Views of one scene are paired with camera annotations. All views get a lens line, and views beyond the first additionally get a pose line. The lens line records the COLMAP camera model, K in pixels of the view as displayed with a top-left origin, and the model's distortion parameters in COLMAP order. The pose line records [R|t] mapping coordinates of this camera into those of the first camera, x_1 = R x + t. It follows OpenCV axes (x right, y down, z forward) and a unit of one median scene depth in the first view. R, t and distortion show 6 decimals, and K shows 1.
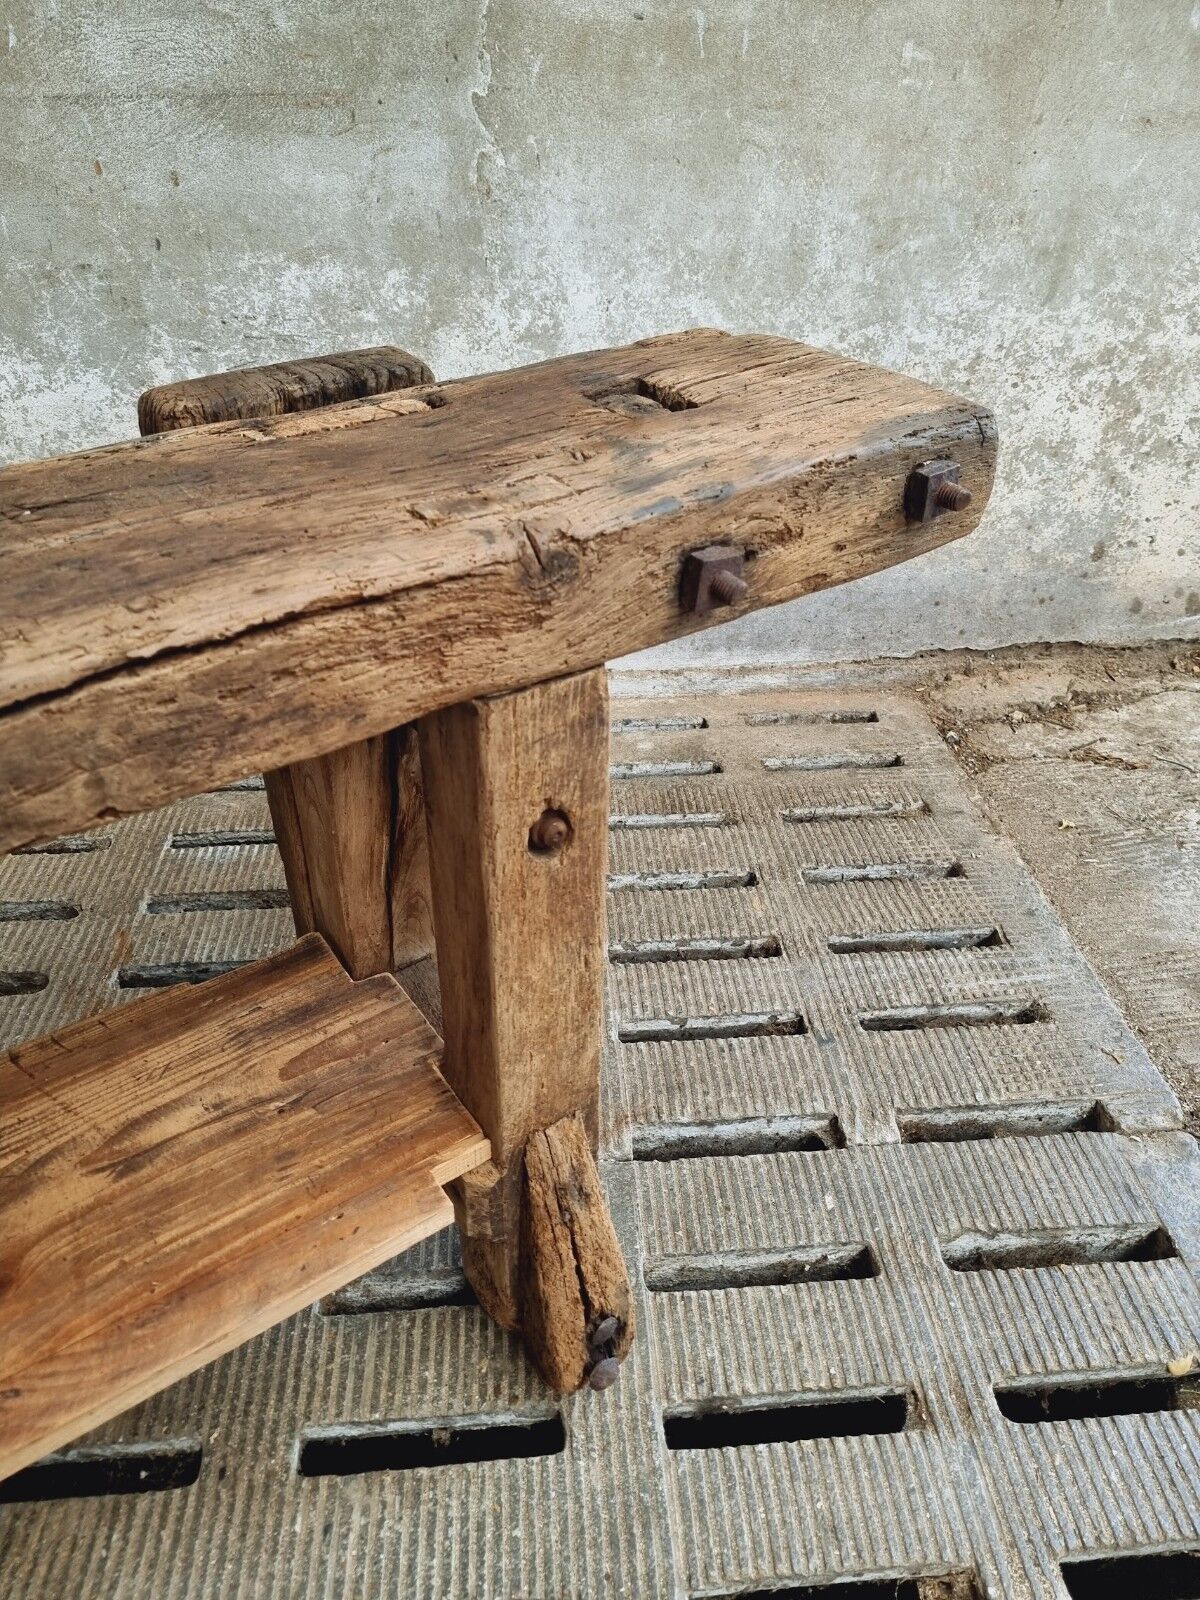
lens RADIAL K [[1111.1, 0, 580.5], [0, 1111.1, 806.8], [0, 0, 1]] dist [0.067610, -0.060061]
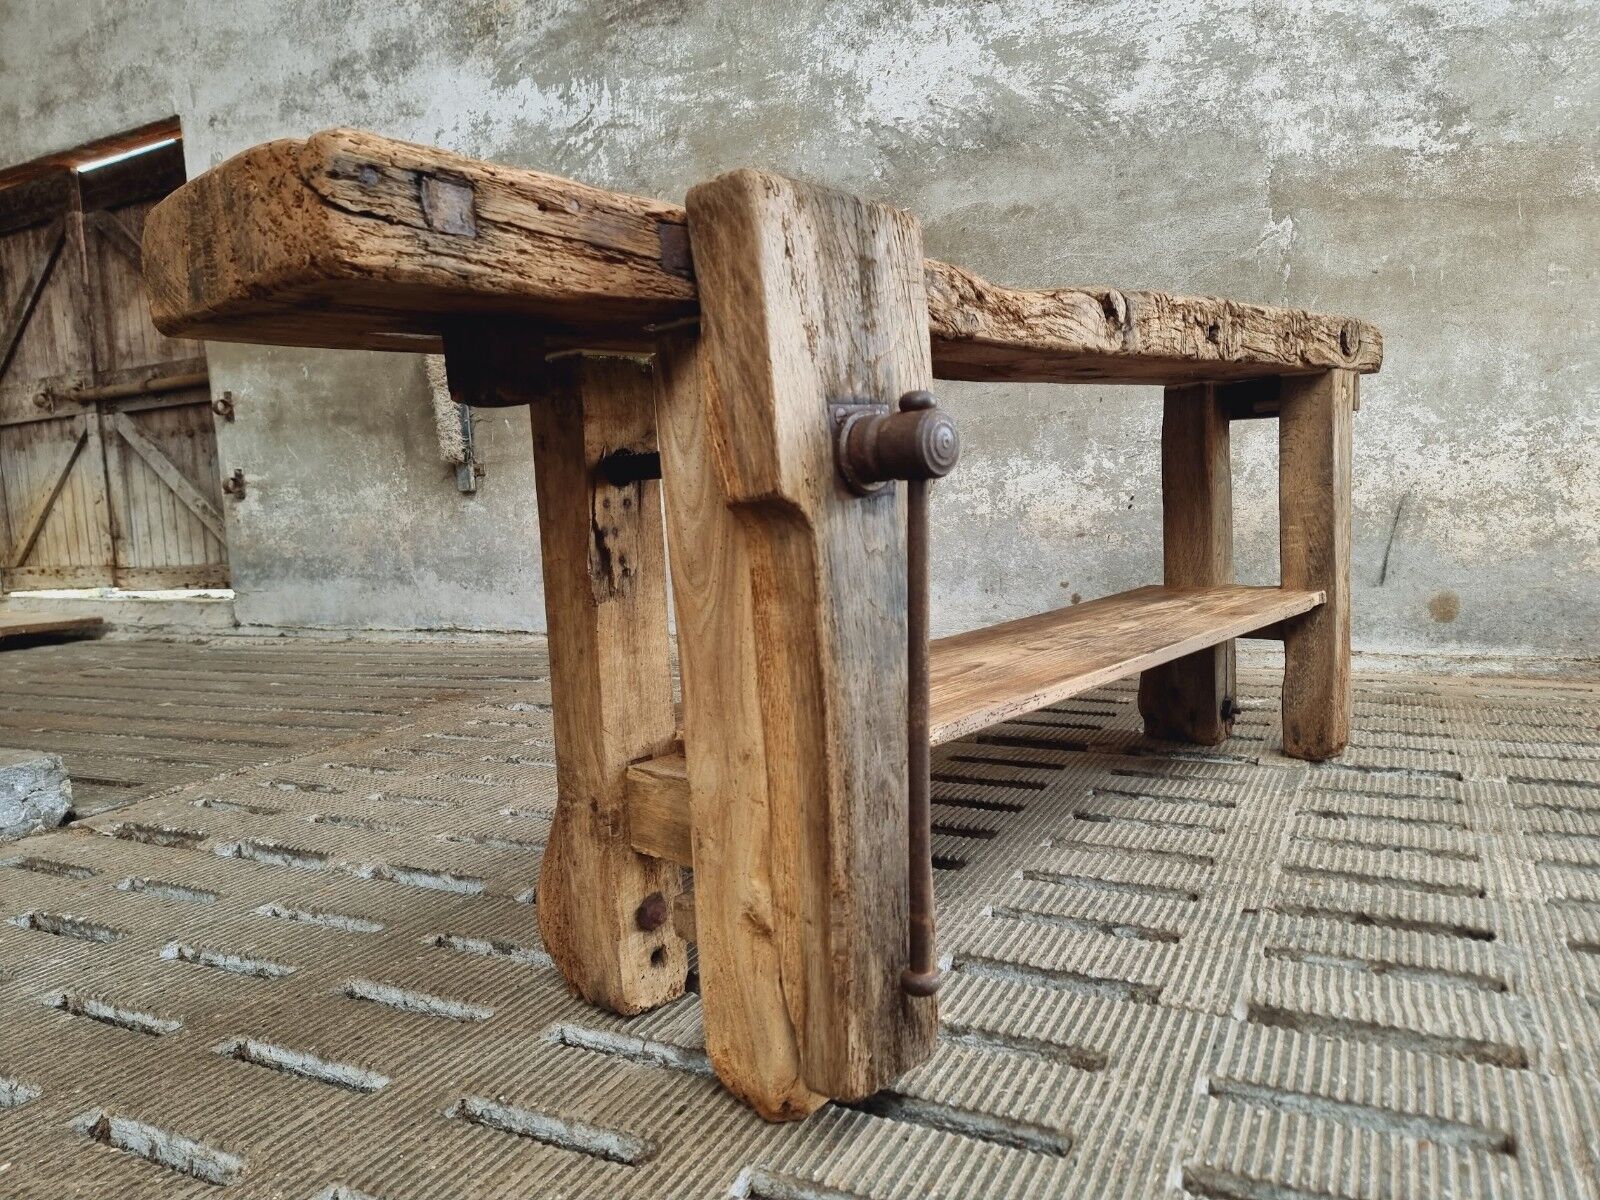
lens RADIAL K [[1111.1, 0, 794.8], [0, 1111.1, 604.6], [0, 0, 1]] dist [0.067610, -0.060061]
pose [[0.851437, 0.018717, -0.524123, 0.210561], [-0.265769, 0.876942, -0.400425, 0.759309], [0.452130, 0.480232, 0.751635, -0.562405]]
